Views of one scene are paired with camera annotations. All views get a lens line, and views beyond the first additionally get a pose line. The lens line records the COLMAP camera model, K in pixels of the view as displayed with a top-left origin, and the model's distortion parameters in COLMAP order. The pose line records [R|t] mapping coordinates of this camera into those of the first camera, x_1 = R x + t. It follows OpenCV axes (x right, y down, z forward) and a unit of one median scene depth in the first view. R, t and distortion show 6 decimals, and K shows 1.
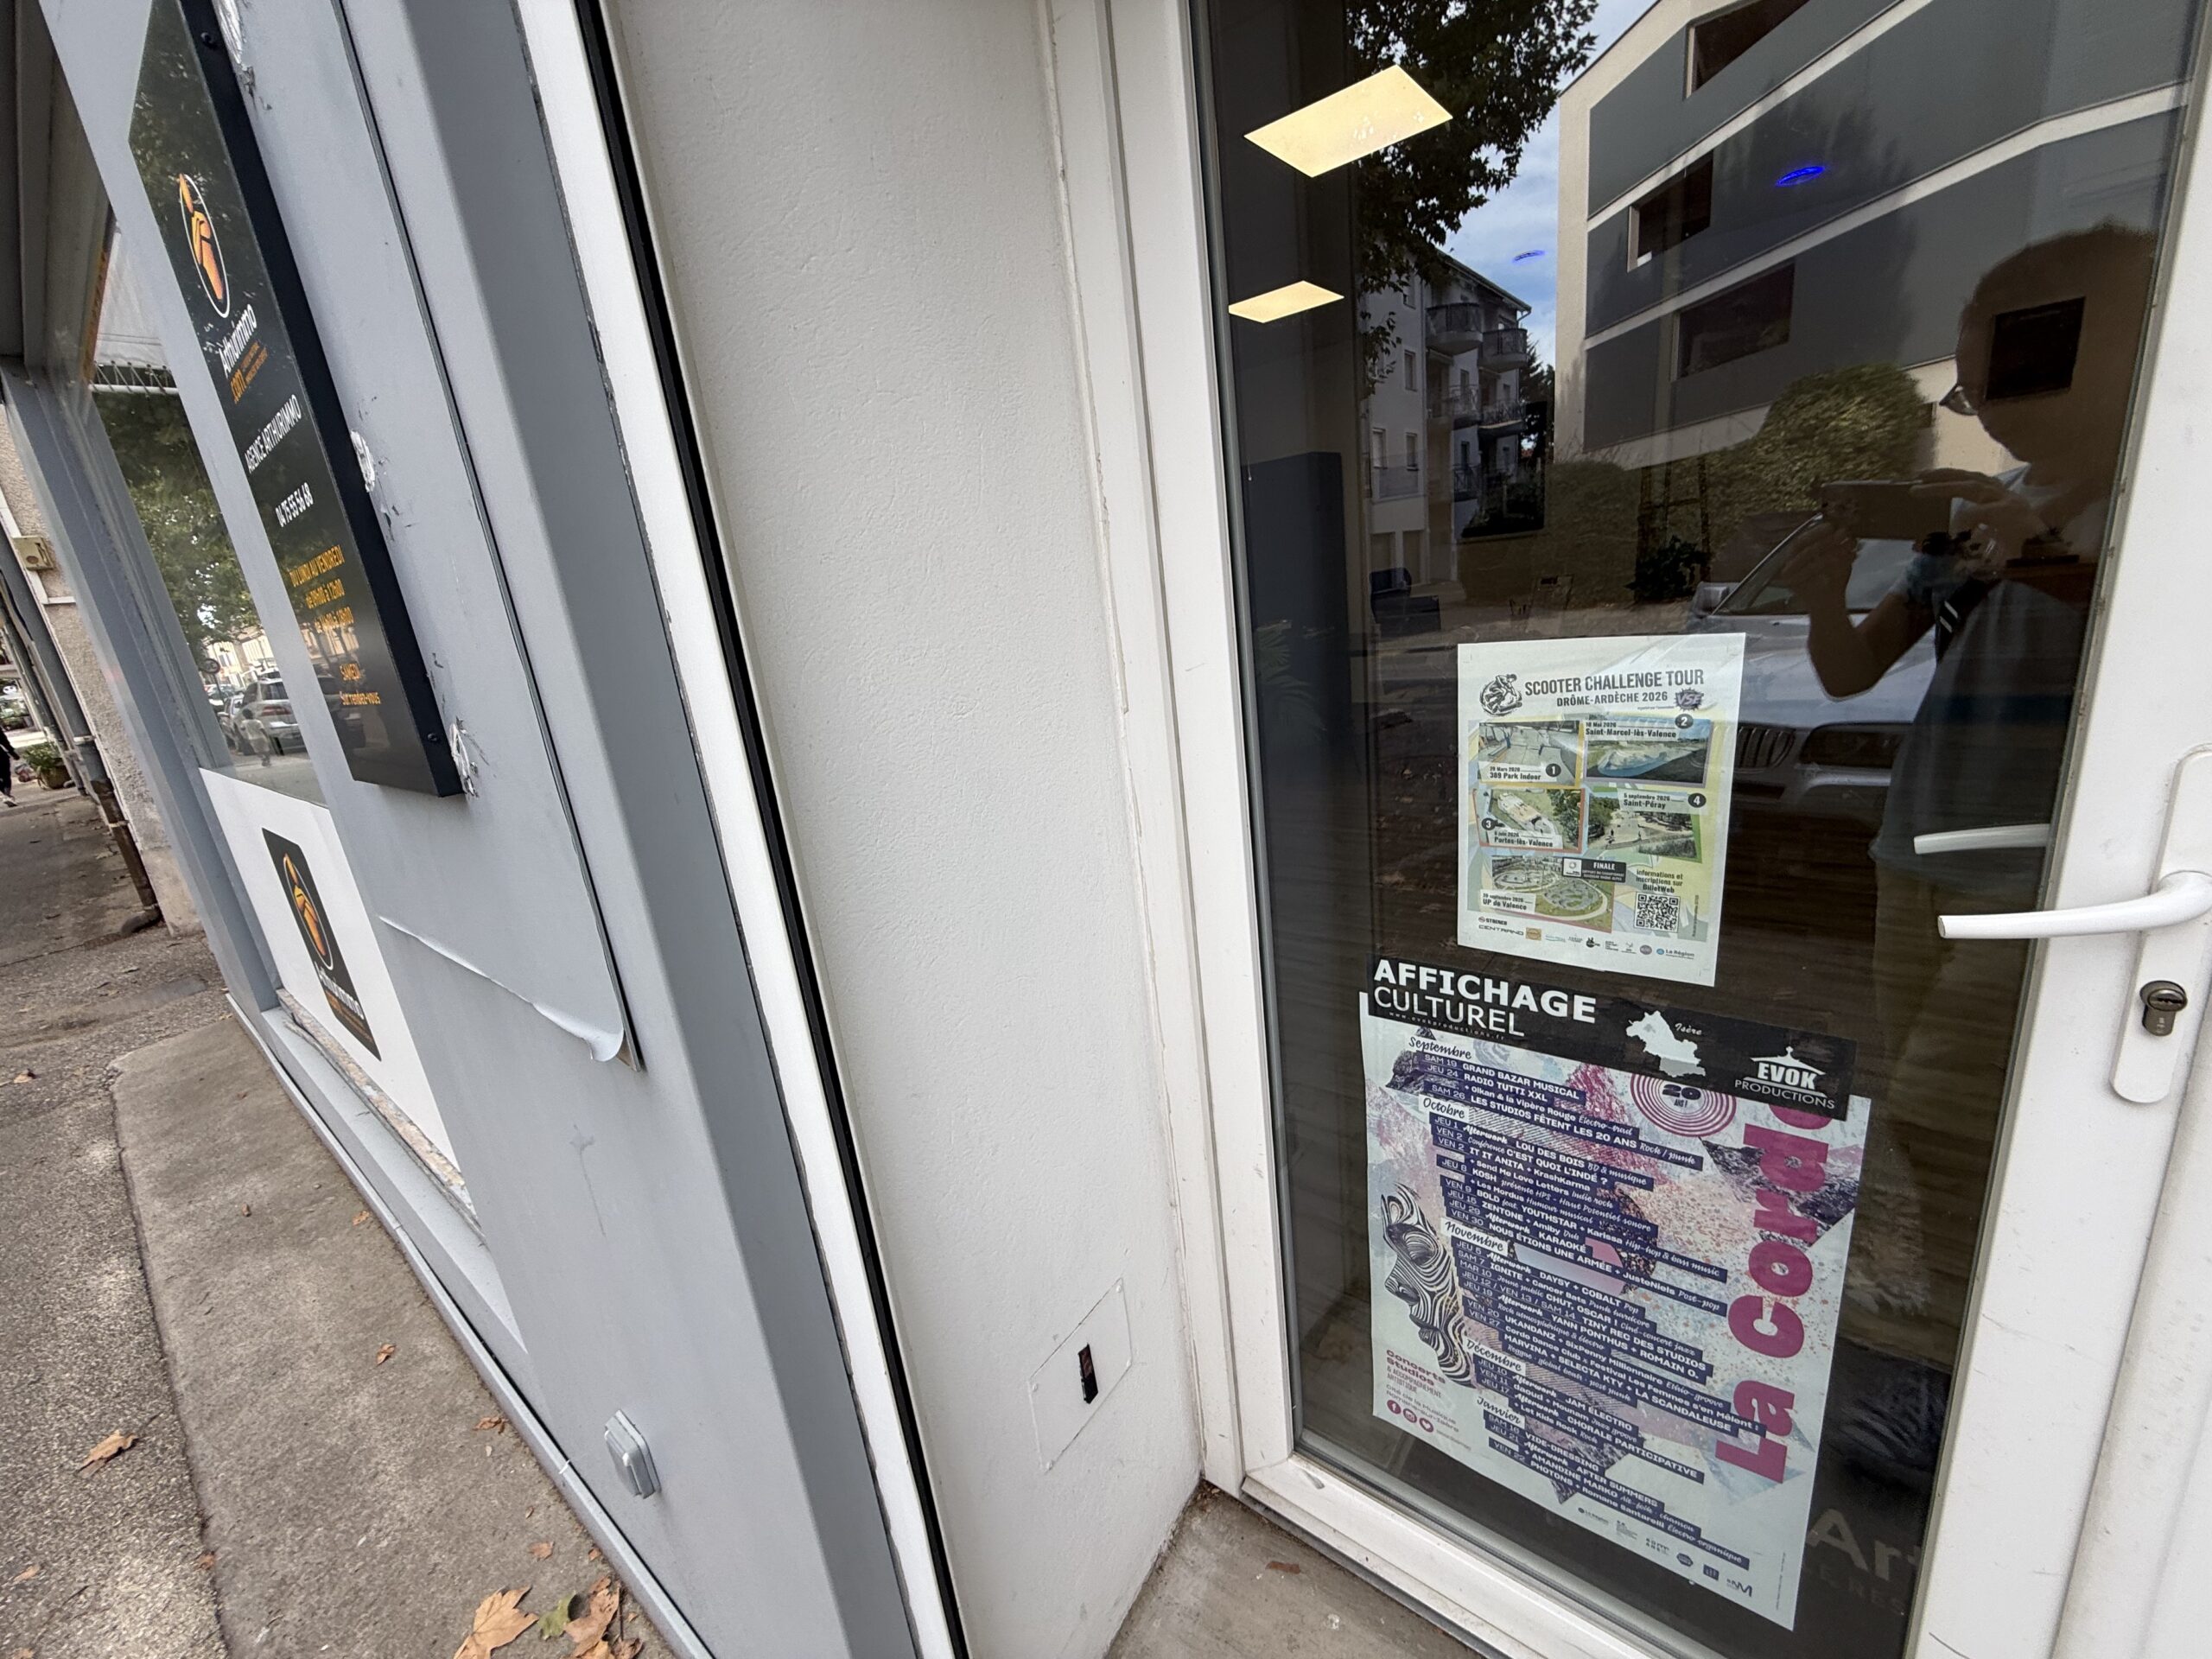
lens RADIAL K [[876.7, 0, 1094.1], [0, 876.7, 827.4], [0, 0, 1]] dist [-0.000425, -0.000379]
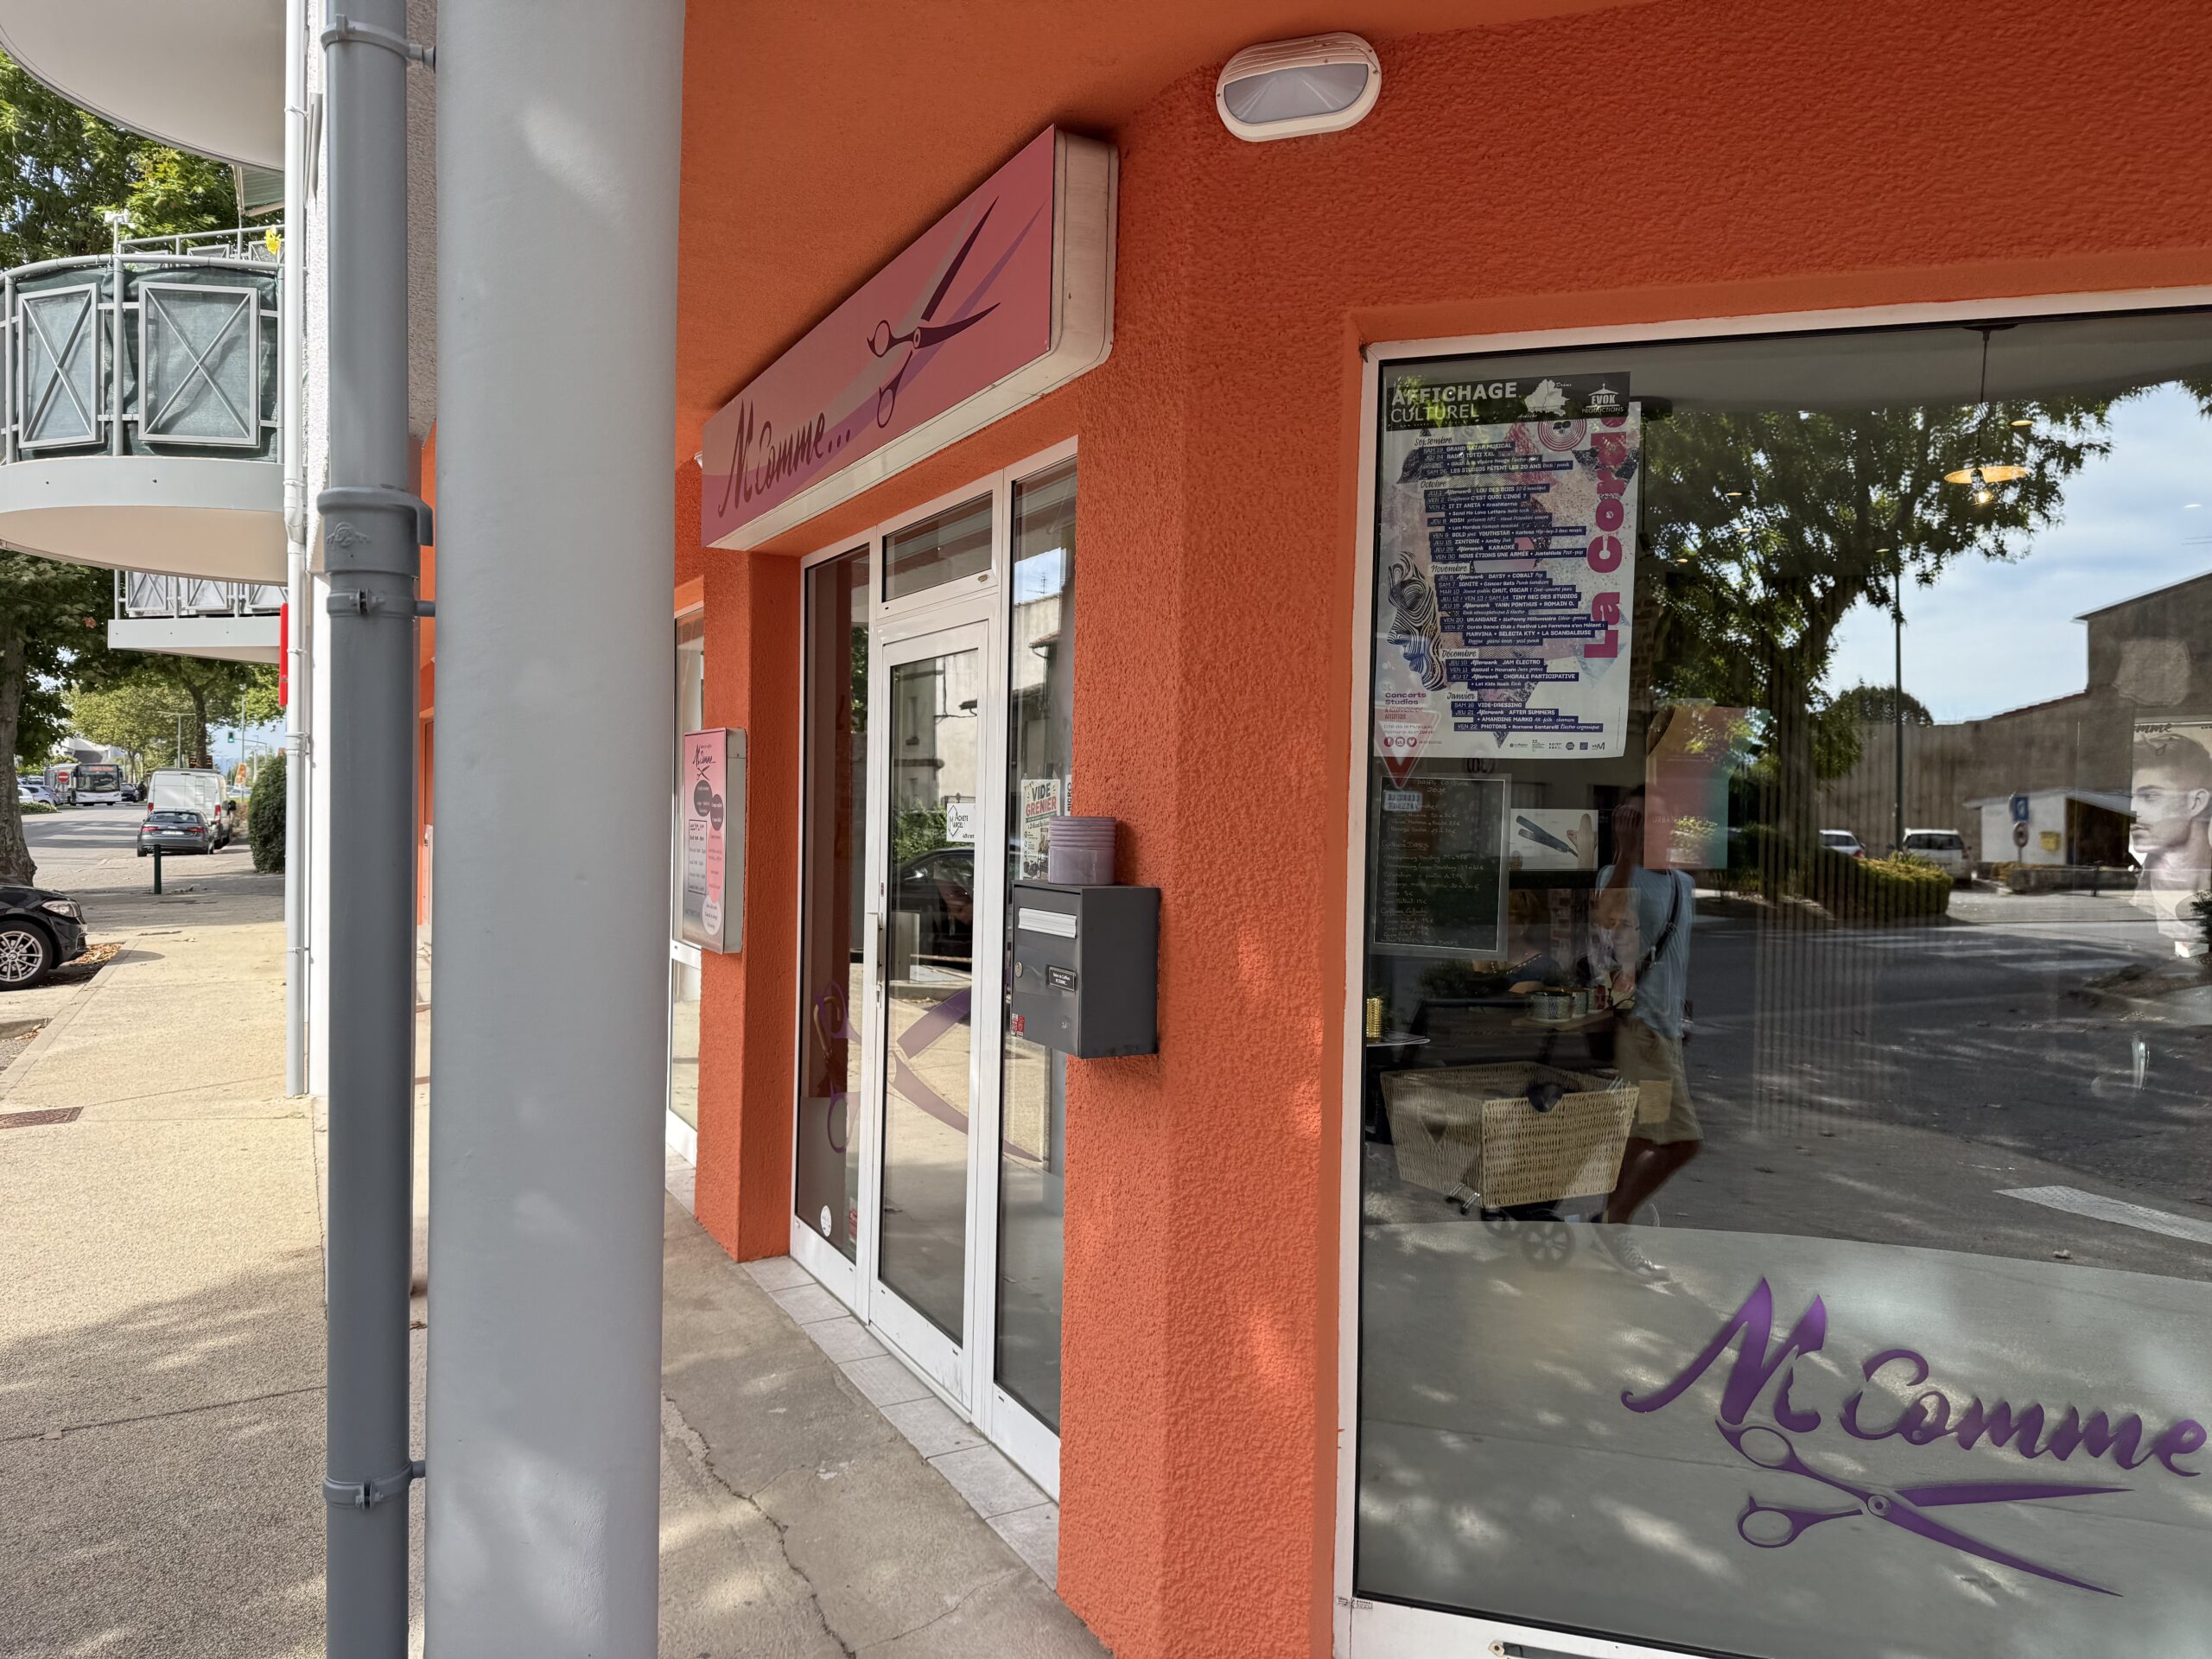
lens RADIAL K [[1514.6, 0, 1105.0], [0, 1514.6, 829.7], [0, 0, 1]] dist [0.125678, -0.182544]
pose [[0.925317, 0.132054, 0.355458, -1.141921], [-0.031979, 0.961239, -0.273857, 1.823221], [-0.377844, 0.242037, 0.893673, -1.220291]]
